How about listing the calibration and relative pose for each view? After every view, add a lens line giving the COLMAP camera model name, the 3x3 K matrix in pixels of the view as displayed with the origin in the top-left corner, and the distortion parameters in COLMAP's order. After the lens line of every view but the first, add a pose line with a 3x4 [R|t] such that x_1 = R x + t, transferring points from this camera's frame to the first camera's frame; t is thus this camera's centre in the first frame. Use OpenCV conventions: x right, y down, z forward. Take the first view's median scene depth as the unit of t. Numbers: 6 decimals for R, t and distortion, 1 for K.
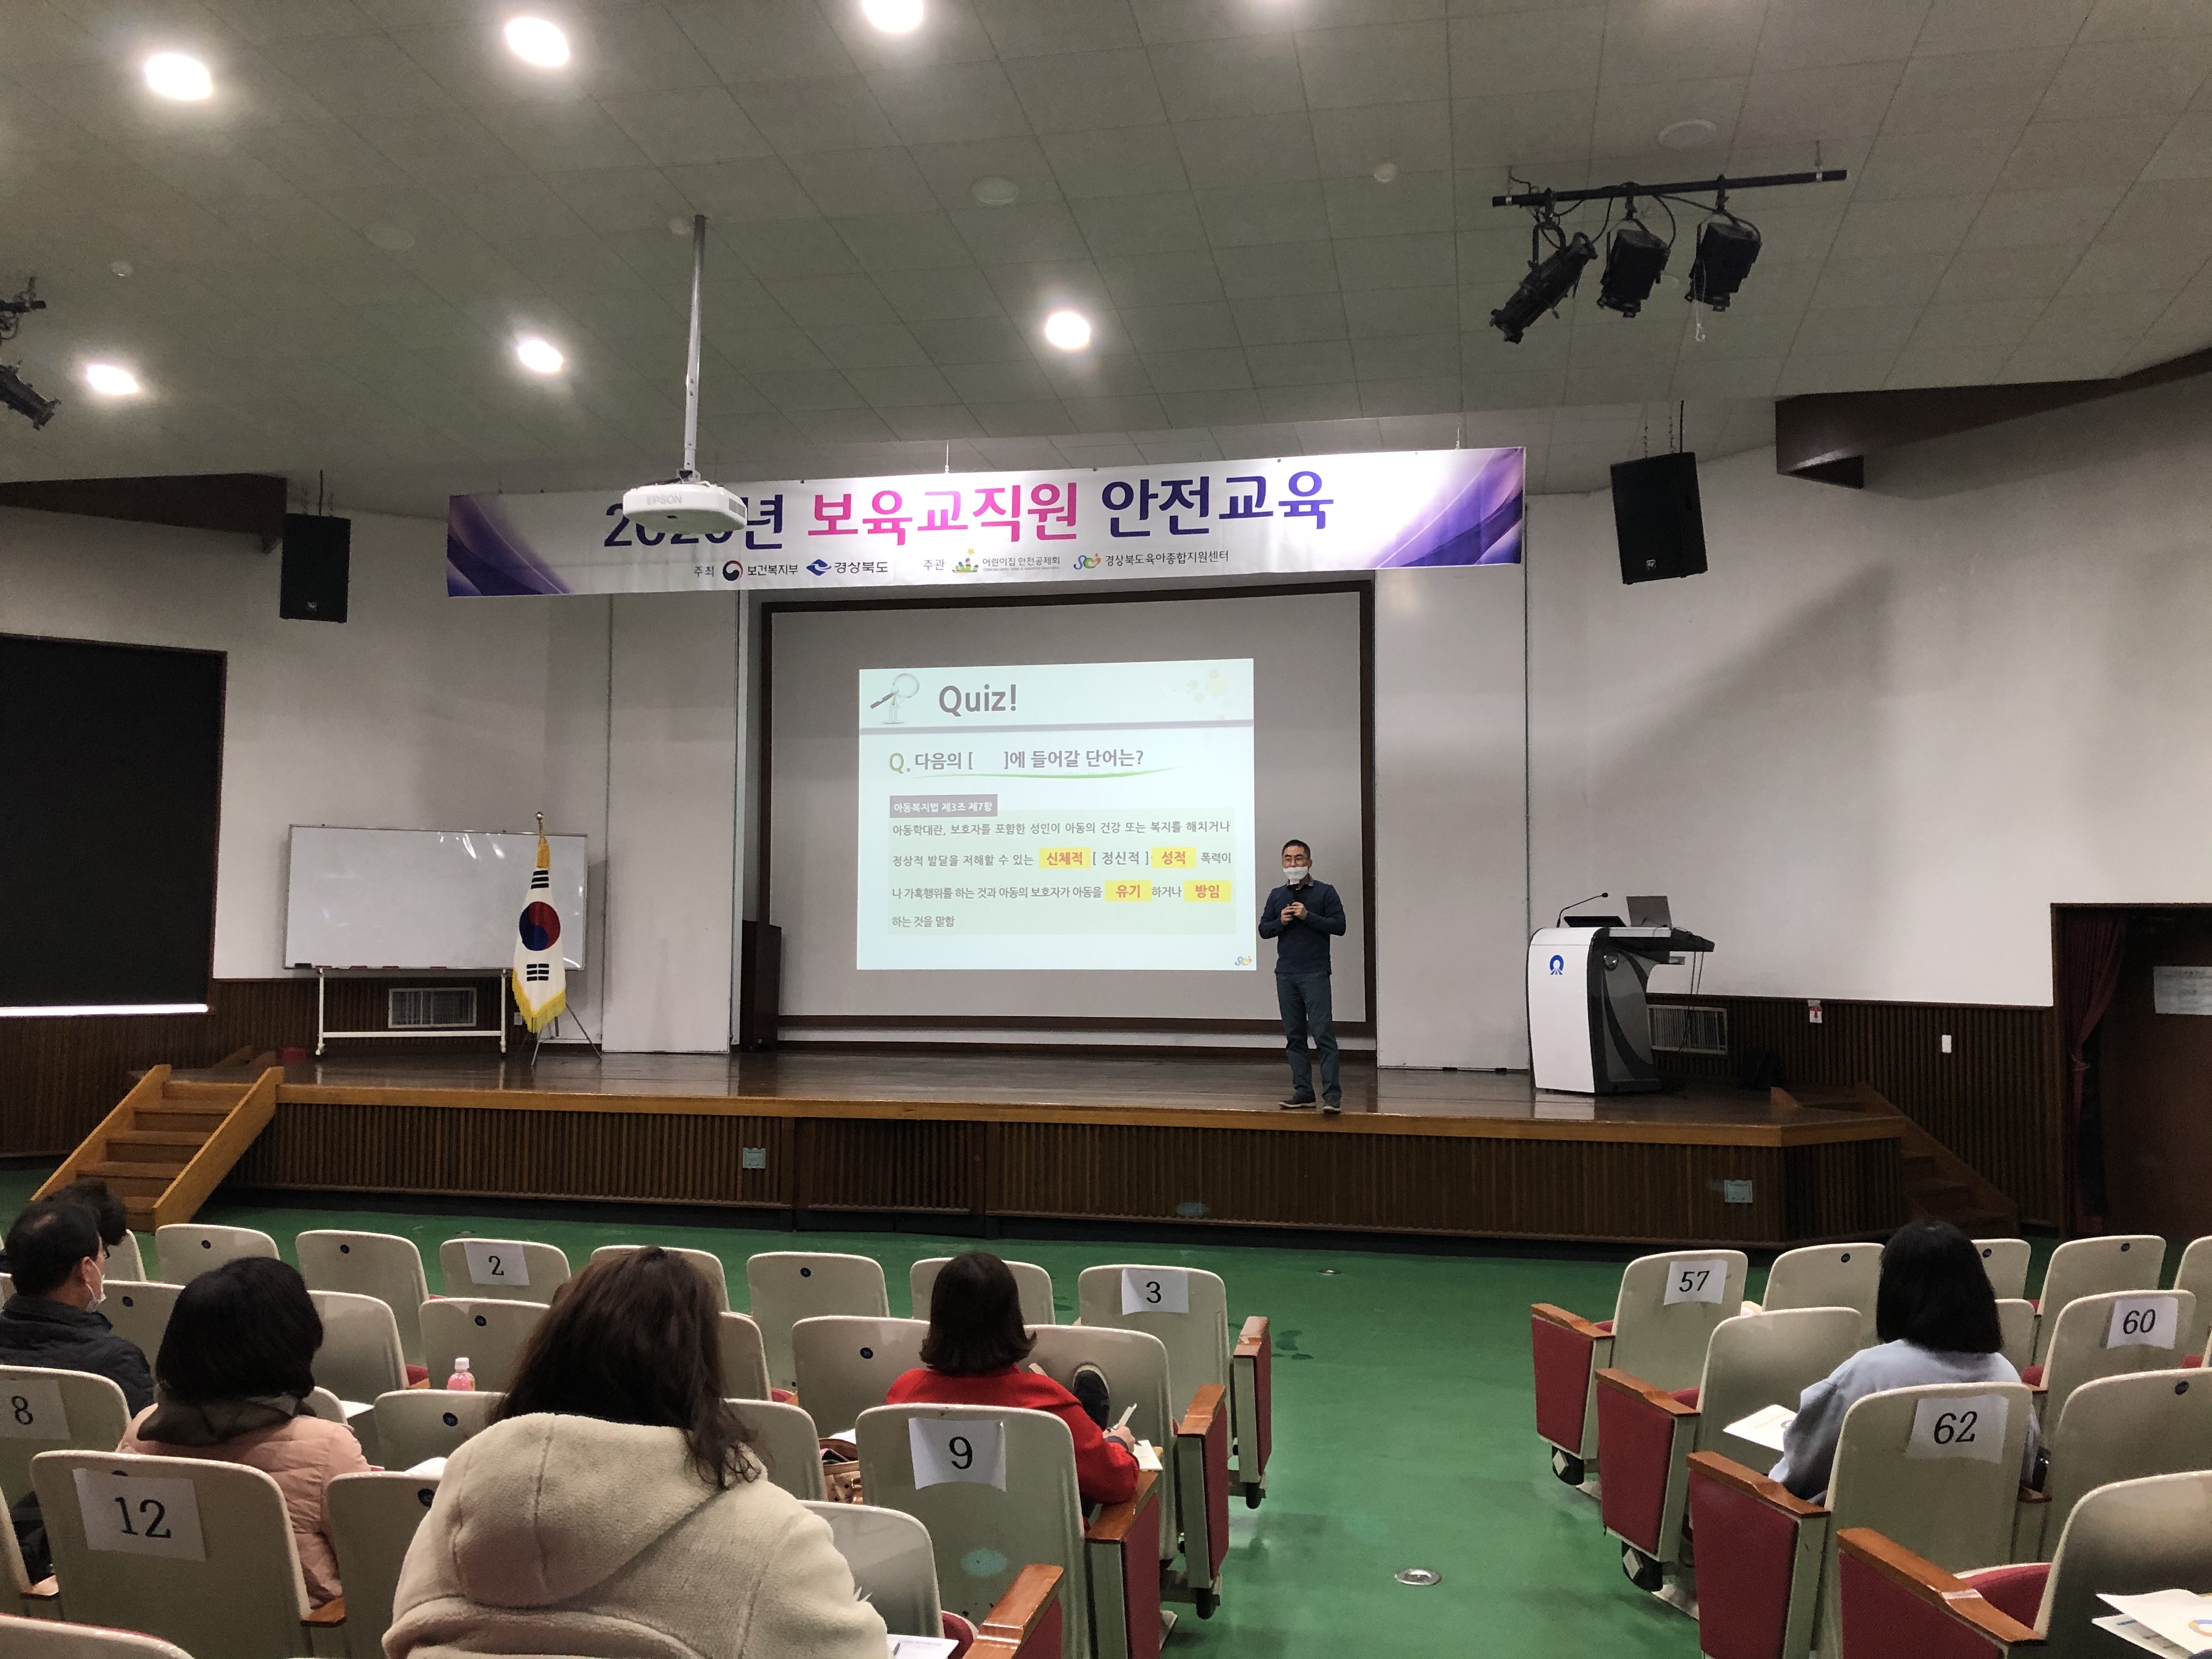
lens RADIAL K [[1817.6, 0, 1119.6], [0, 1817.6, 801.3], [0, 0, 1]] dist [0.010840, 0.015279]
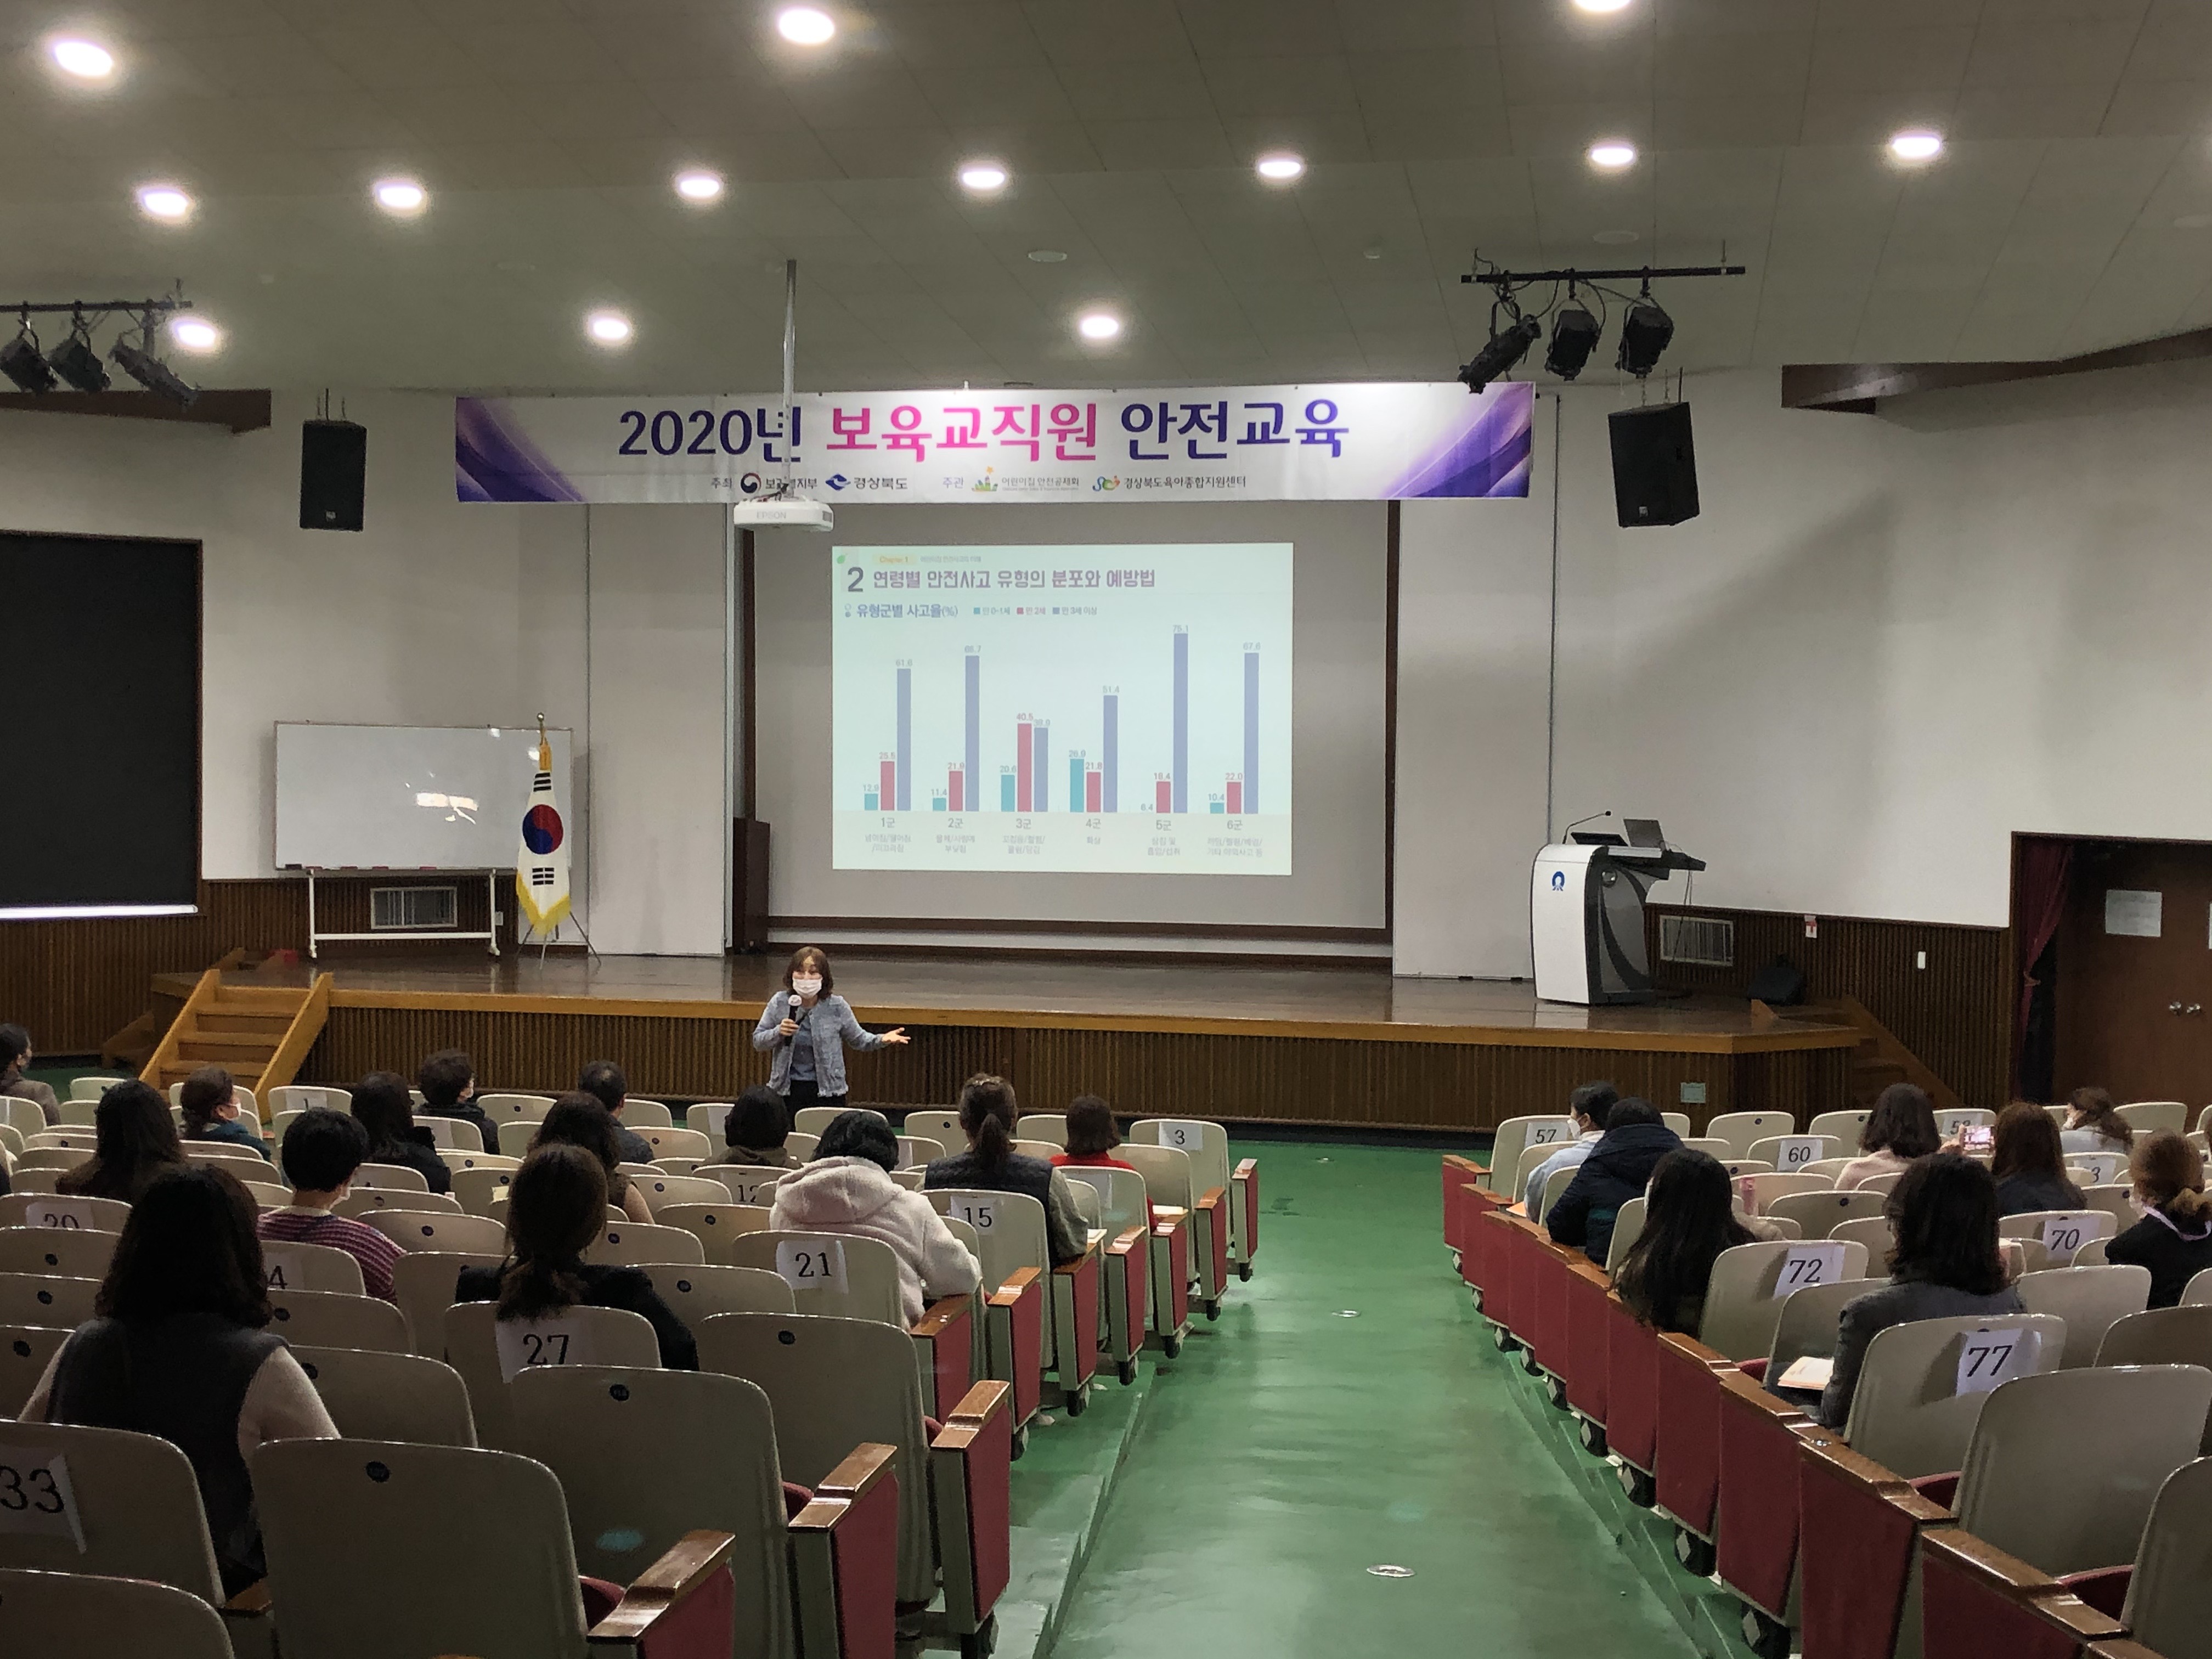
lens RADIAL K [[2758.4, 0, 1088.3], [0, 2758.4, 830.4], [0, 0, 1]] dist [0.074839, 0.000000]
pose [[0.999985, 0.005154, -0.001944, -0.023957], [-0.004929, 0.994760, 0.102119, -0.097359], [0.002460, -0.102108, 0.994770, -0.557757]]
